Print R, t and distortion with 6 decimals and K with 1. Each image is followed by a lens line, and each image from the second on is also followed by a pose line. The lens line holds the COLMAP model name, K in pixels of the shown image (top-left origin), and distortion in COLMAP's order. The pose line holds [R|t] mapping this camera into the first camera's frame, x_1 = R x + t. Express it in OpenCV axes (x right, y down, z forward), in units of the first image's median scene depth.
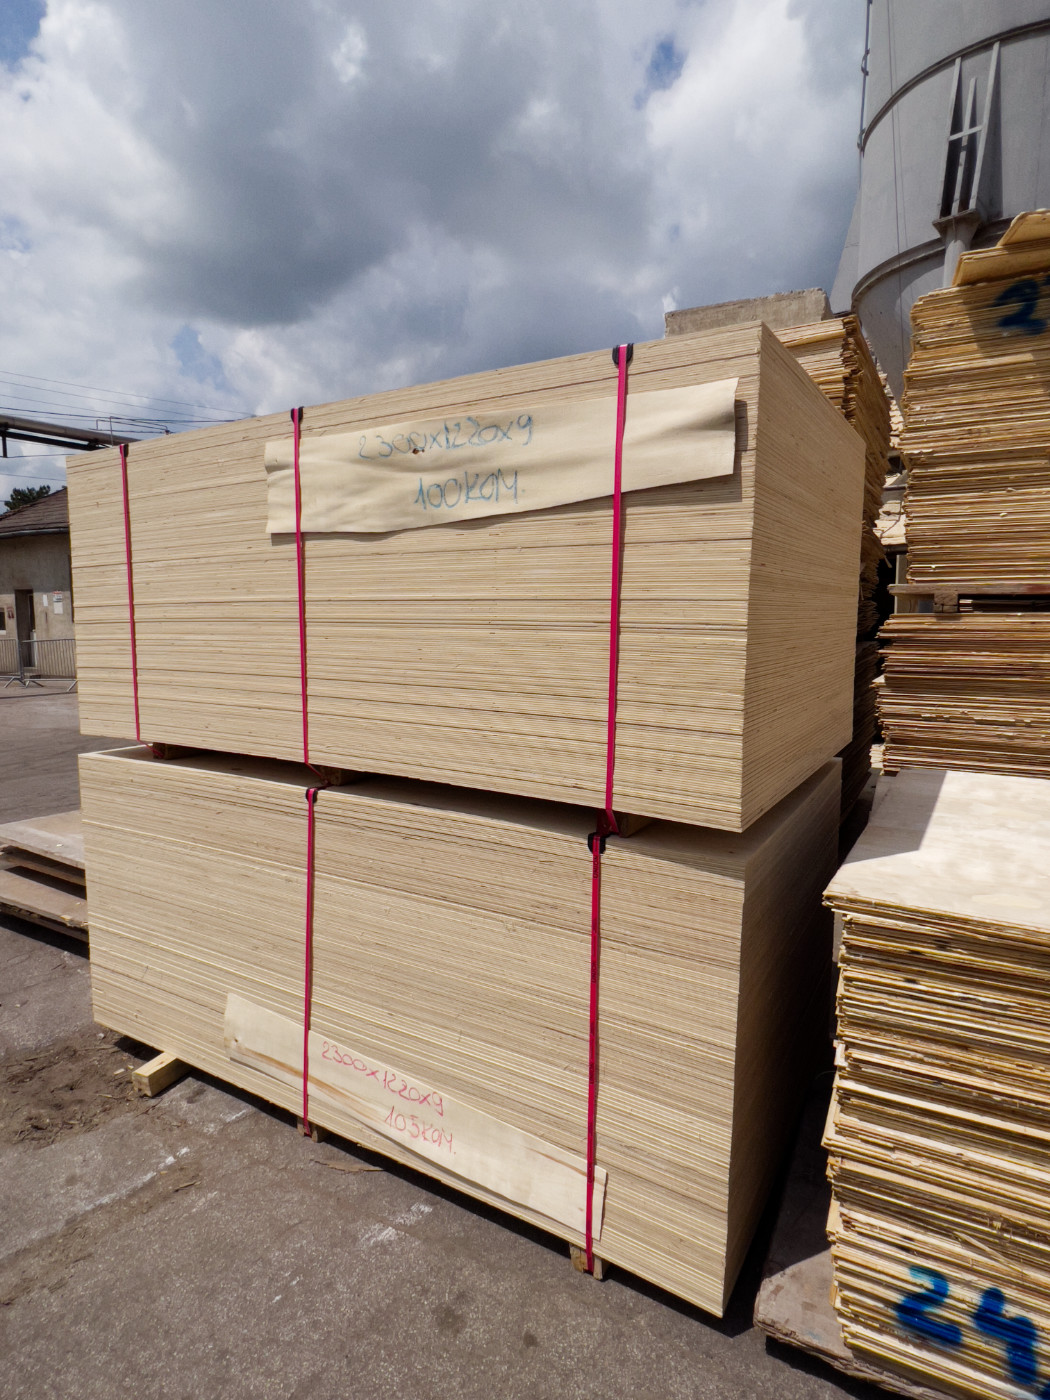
lens RADIAL K [[761.0, 0, 529.0], [0, 761.0, 704.5], [0, 0, 1]] dist [0.001323, -0.000177]
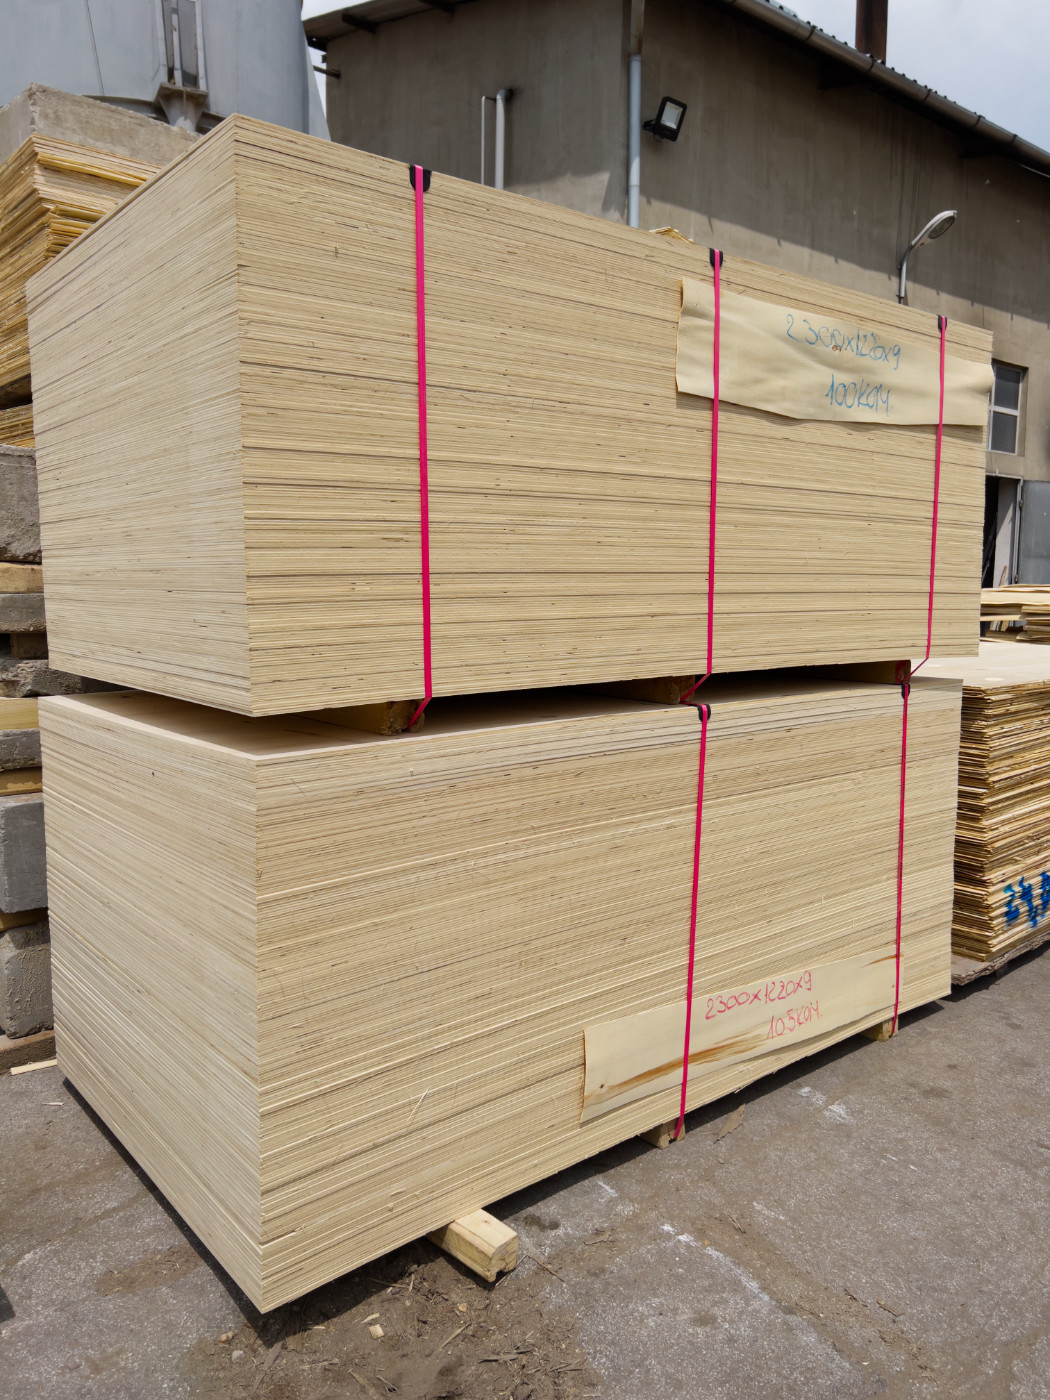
lens RADIAL K [[1076.5, 0, 522.0], [0, 1076.5, 690.4], [0, 0, 1]] dist [0.056633, -0.057246]
pose [[0.337042, -0.109109, 0.935146, -1.552250], [0.091592, 0.992351, 0.082772, -0.024739], [-0.937024, 0.057754, 0.344458, 0.814707]]
